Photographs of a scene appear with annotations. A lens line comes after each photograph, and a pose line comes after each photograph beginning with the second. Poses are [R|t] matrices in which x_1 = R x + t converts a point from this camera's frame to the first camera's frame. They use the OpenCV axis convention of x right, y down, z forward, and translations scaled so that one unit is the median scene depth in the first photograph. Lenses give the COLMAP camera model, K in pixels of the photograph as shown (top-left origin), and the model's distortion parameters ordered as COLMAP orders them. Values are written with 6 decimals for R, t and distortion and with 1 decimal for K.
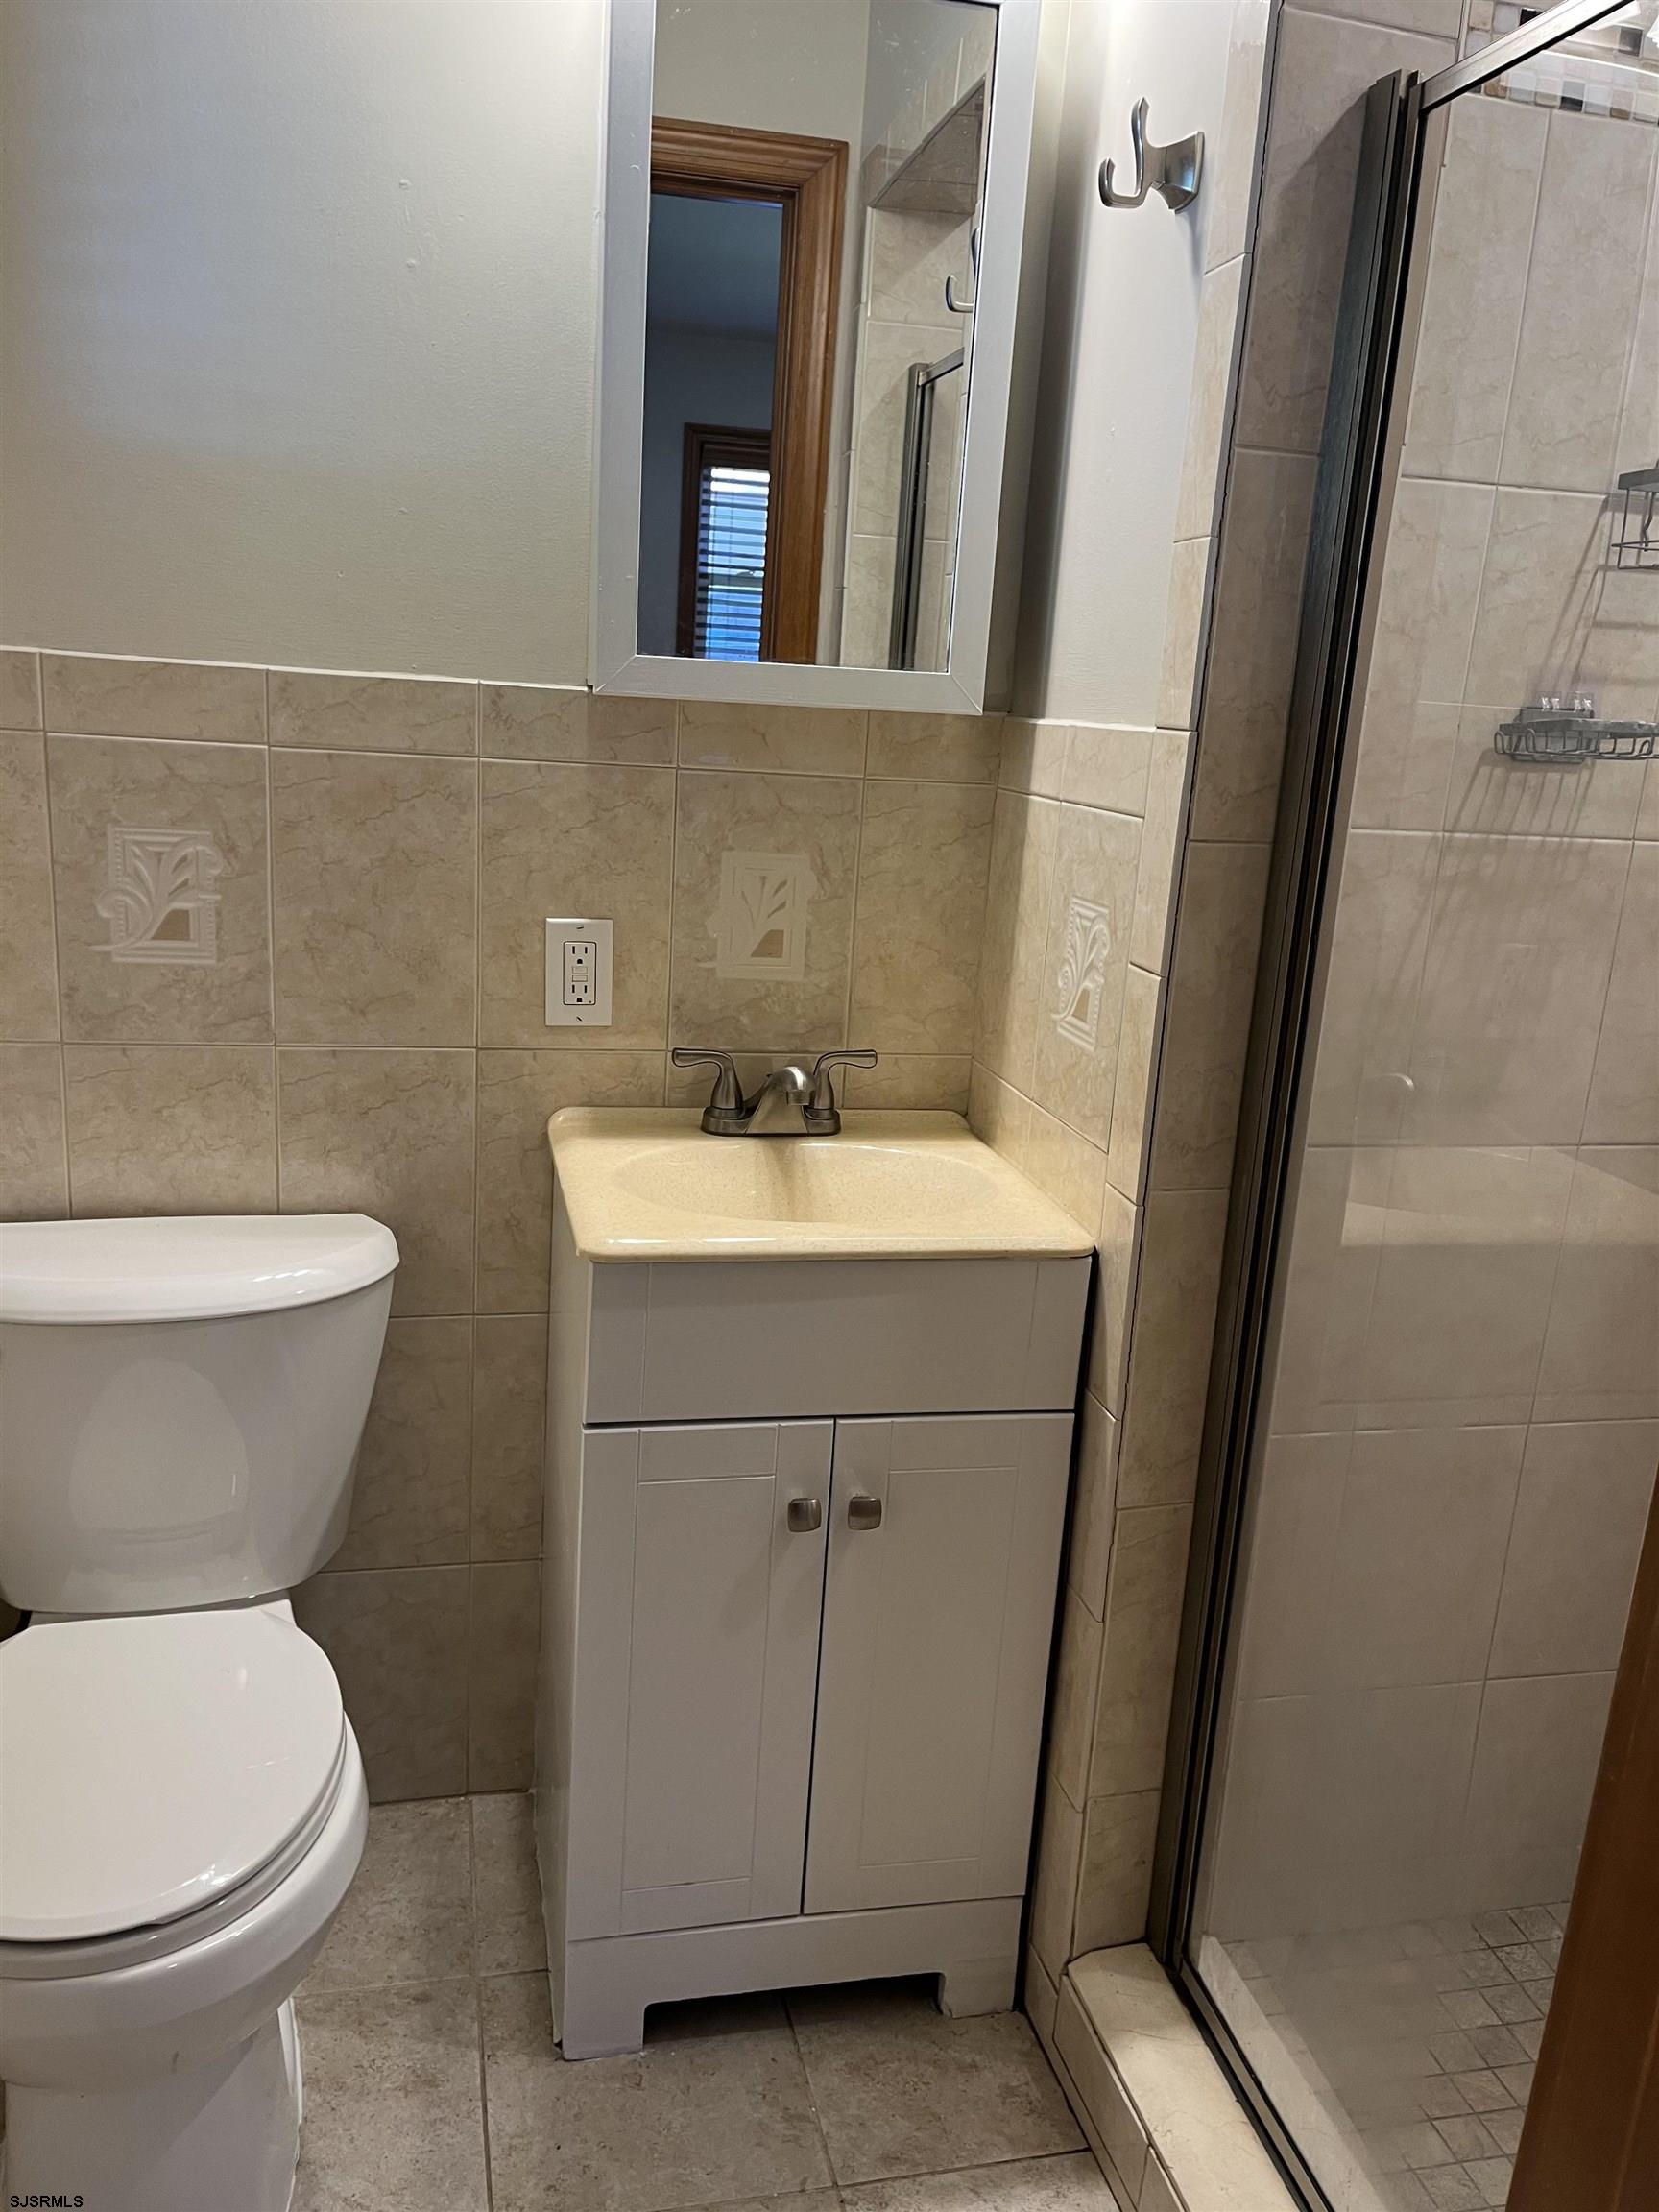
lens RADIAL K [[1707.2, 0, 828.2], [0, 1707.2, 1196.2], [0, 0, 1]] dist [0.113231, -0.198289]
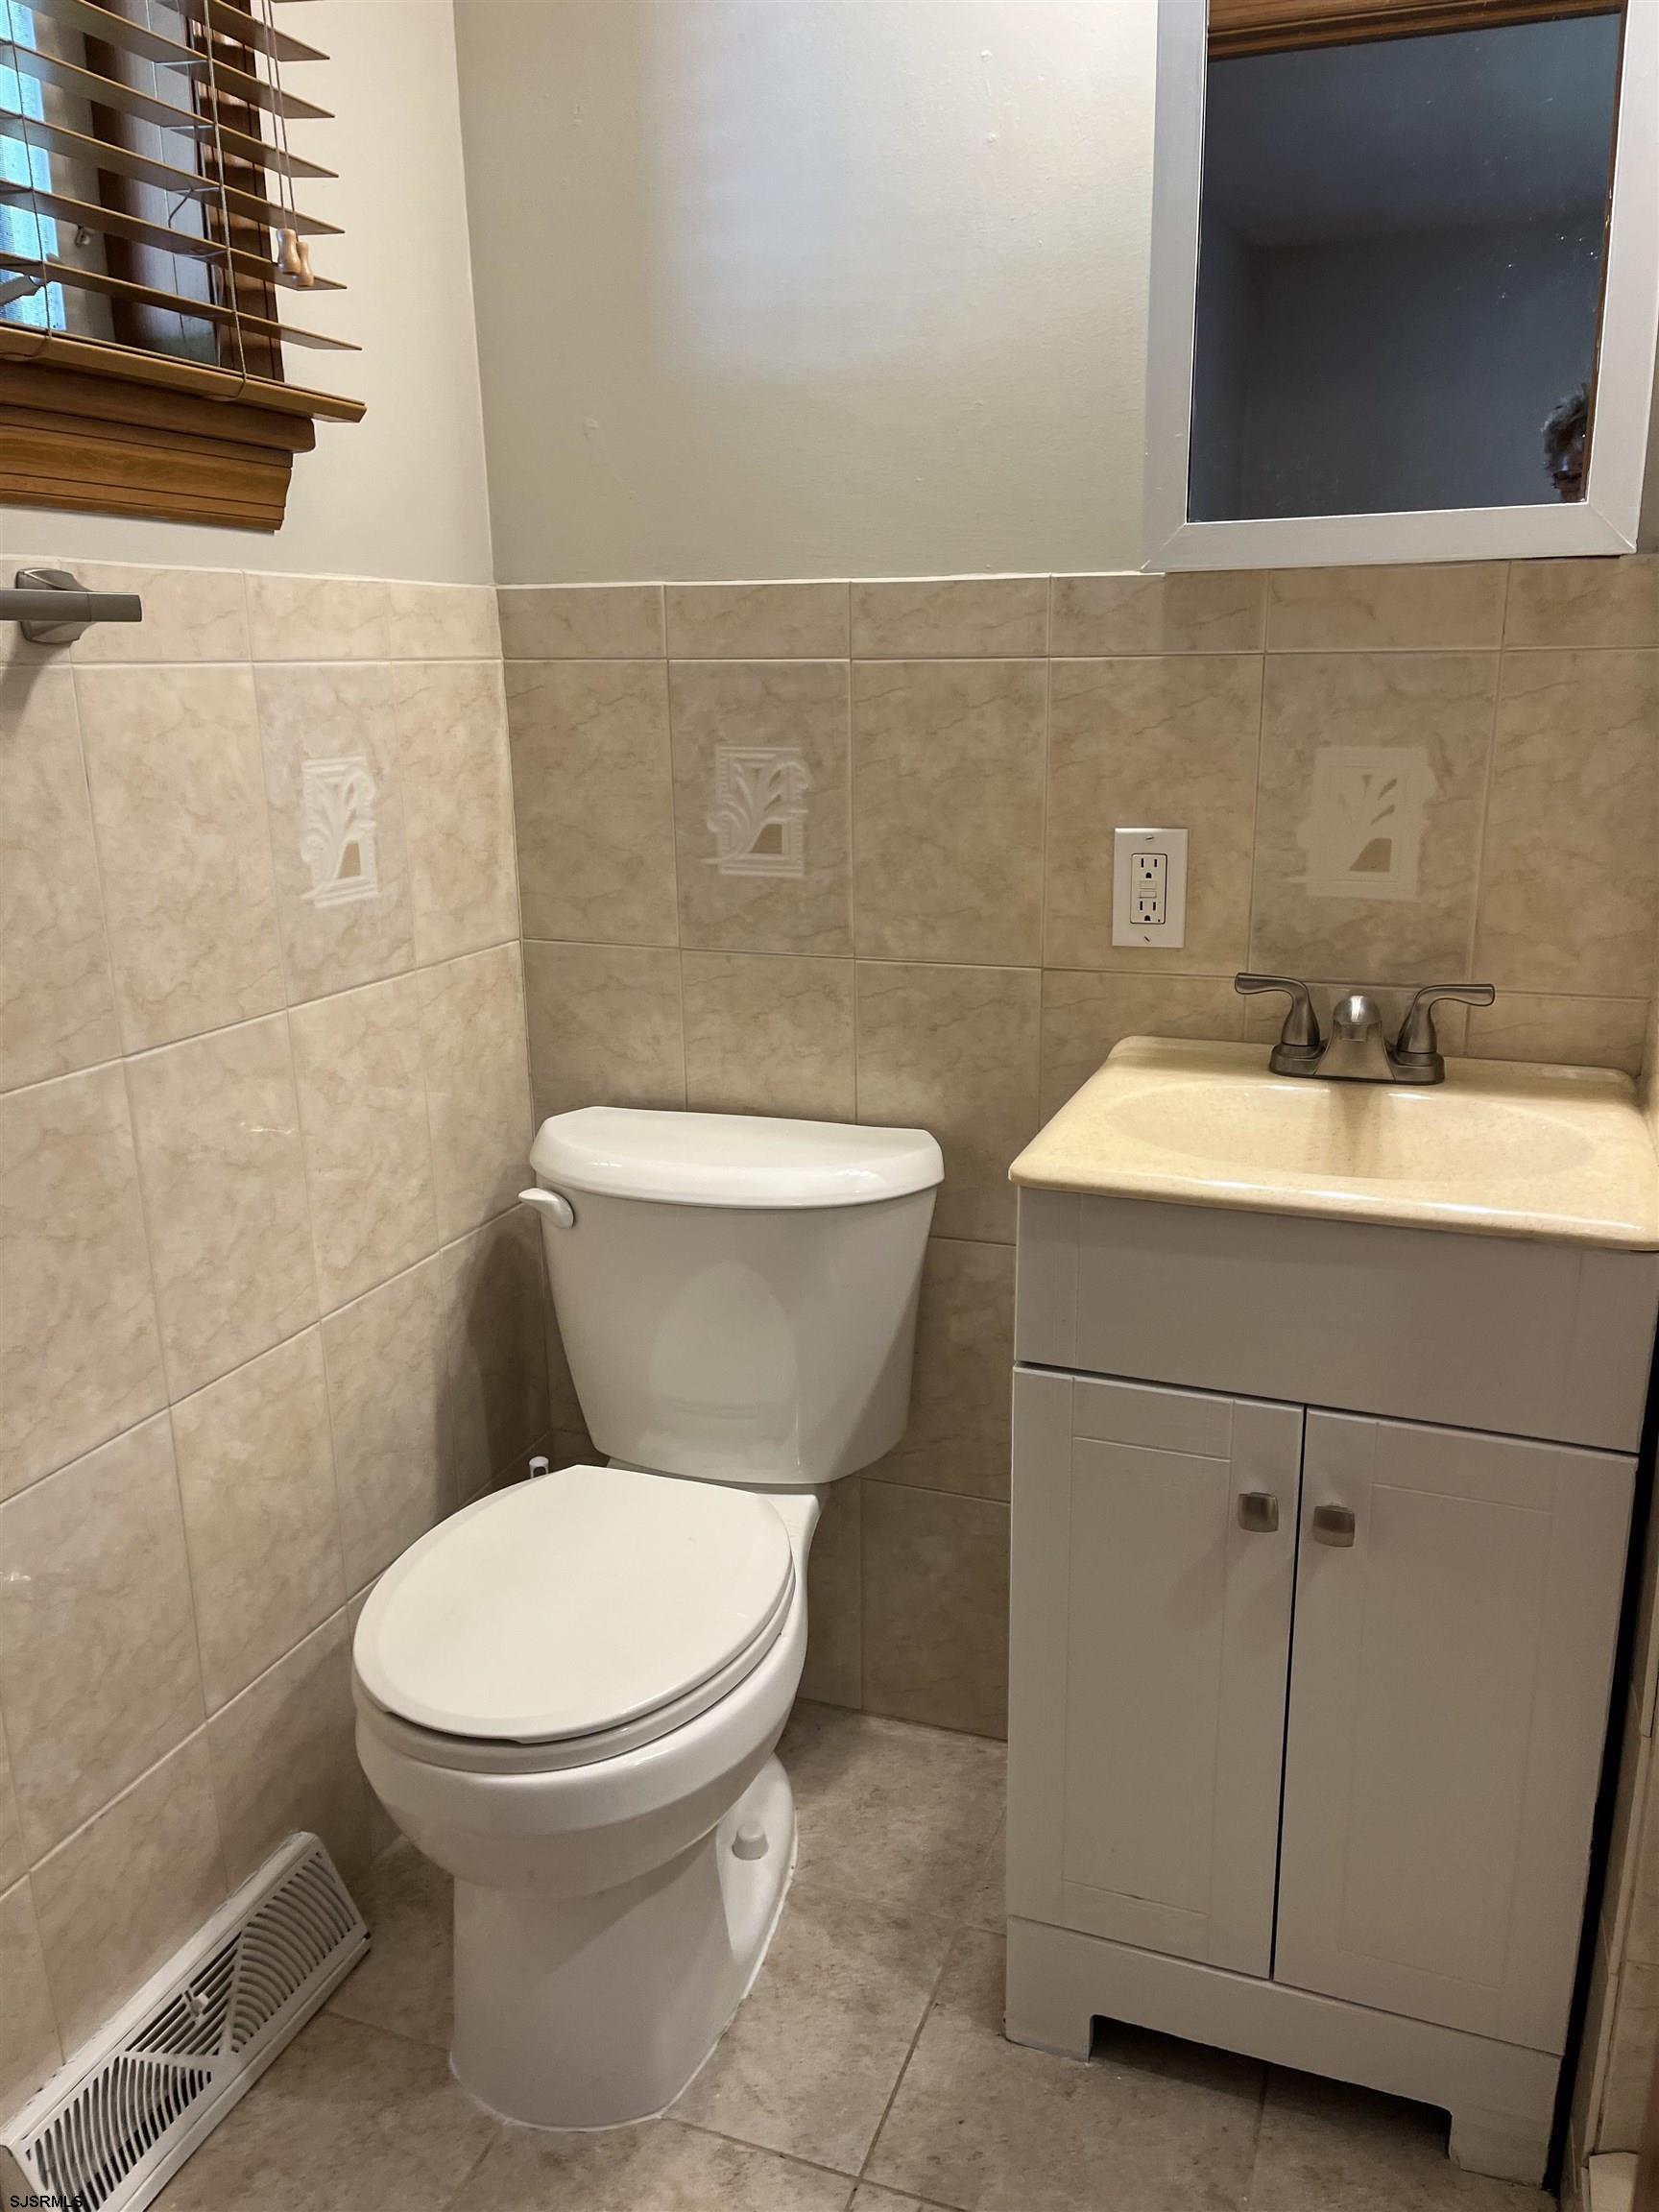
lens RADIAL K [[1697.3, 0, 830.5], [0, 1697.3, 1180.9], [0, 0, 1]] dist [0.097831, -0.151631]
pose [[0.829072, 0.099641, -0.550192, 0.236292], [-0.100268, 0.994537, 0.029022, 0.016431], [0.550078, 0.031105, 0.834534, 0.149977]]
